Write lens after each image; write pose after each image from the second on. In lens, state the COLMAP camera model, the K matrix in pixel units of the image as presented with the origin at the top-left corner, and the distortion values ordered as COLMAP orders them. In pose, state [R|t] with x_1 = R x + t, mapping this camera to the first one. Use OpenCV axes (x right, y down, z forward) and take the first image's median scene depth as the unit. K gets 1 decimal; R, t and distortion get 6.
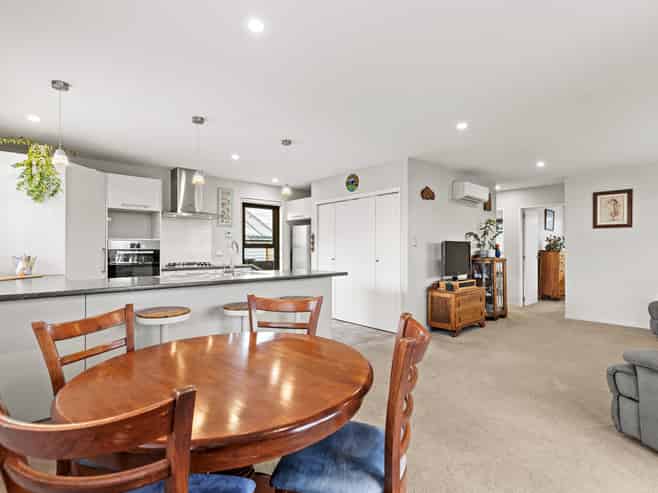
lens RADIAL K [[335.9, 0, 325.3], [0, 335.9, 245.9], [0, 0, 1]] dist [0.002280, -0.002314]
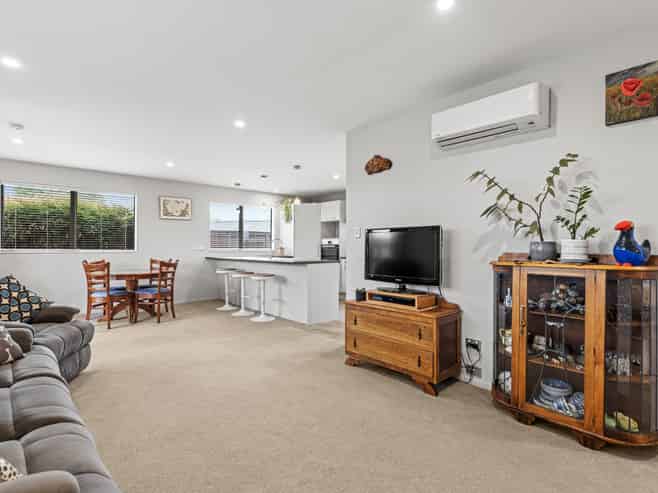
lens RADIAL K [[335.9, 0, 329.1], [0, 335.9, 245.3], [0, 0, 1]] dist [0.002280, -0.002314]
pose [[0.015493, -0.005625, -0.999864, 1.079702], [0.001644, 0.999983, -0.005600, 0.022132], [0.999879, -0.001557, 0.015502, 0.932693]]
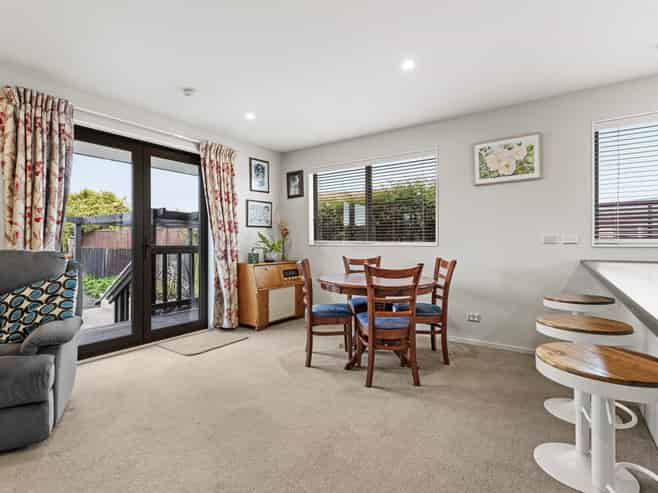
lens RADIAL K [[335.9, 0, 328.3], [0, 335.9, 241.5], [0, 0, 1]] dist [0.002280, -0.002314]
pose [[-0.972224, -0.000065, -0.234052, 0.178516], [0.001589, 0.999975, -0.006876, 0.034084], [0.234046, -0.007057, -0.972200, 0.912681]]
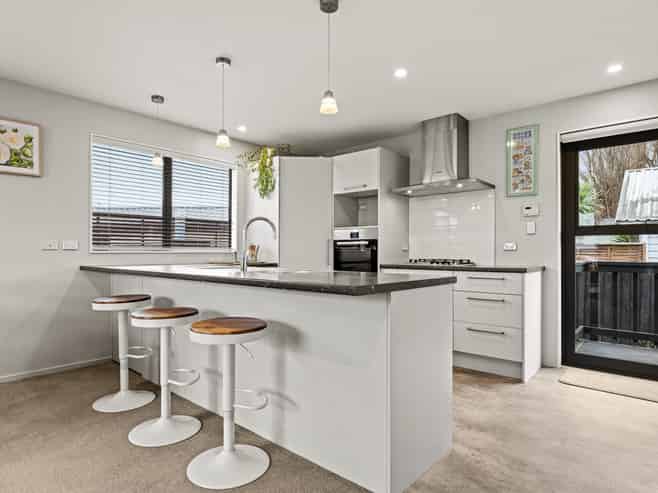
lens RADIAL K [[384.5, 0, 325.5], [0, 384.5, 249.5], [0, 0, 1]] dist [-0.001743, -0.002723]
pose [[0.128648, -0.007920, -0.991659, 0.354978], [0.001876, 0.999968, -0.007743, 0.040380], [0.991689, -0.000864, 0.128659, 0.774760]]
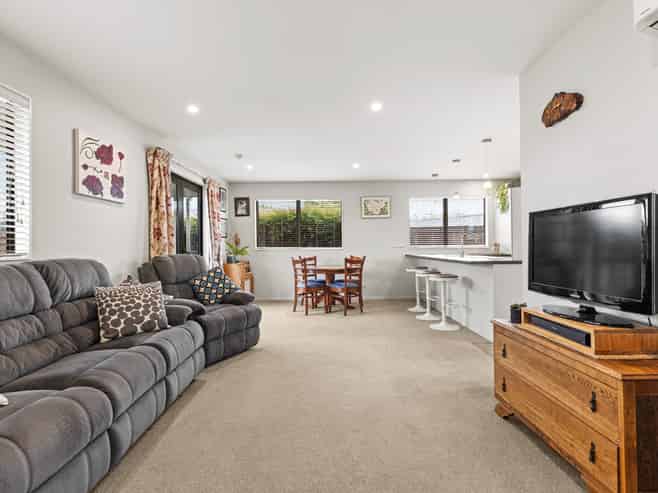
lens RADIAL K [[335.9, 0, 326.1], [0, 335.9, 244.0], [0, 0, 1]] dist [0.002280, -0.002314]
pose [[-0.664154, 0.001953, -0.747593, 0.894099], [0.012050, 0.999895, -0.008093, 0.027600], [0.747499, -0.014383, -0.664108, 1.121143]]
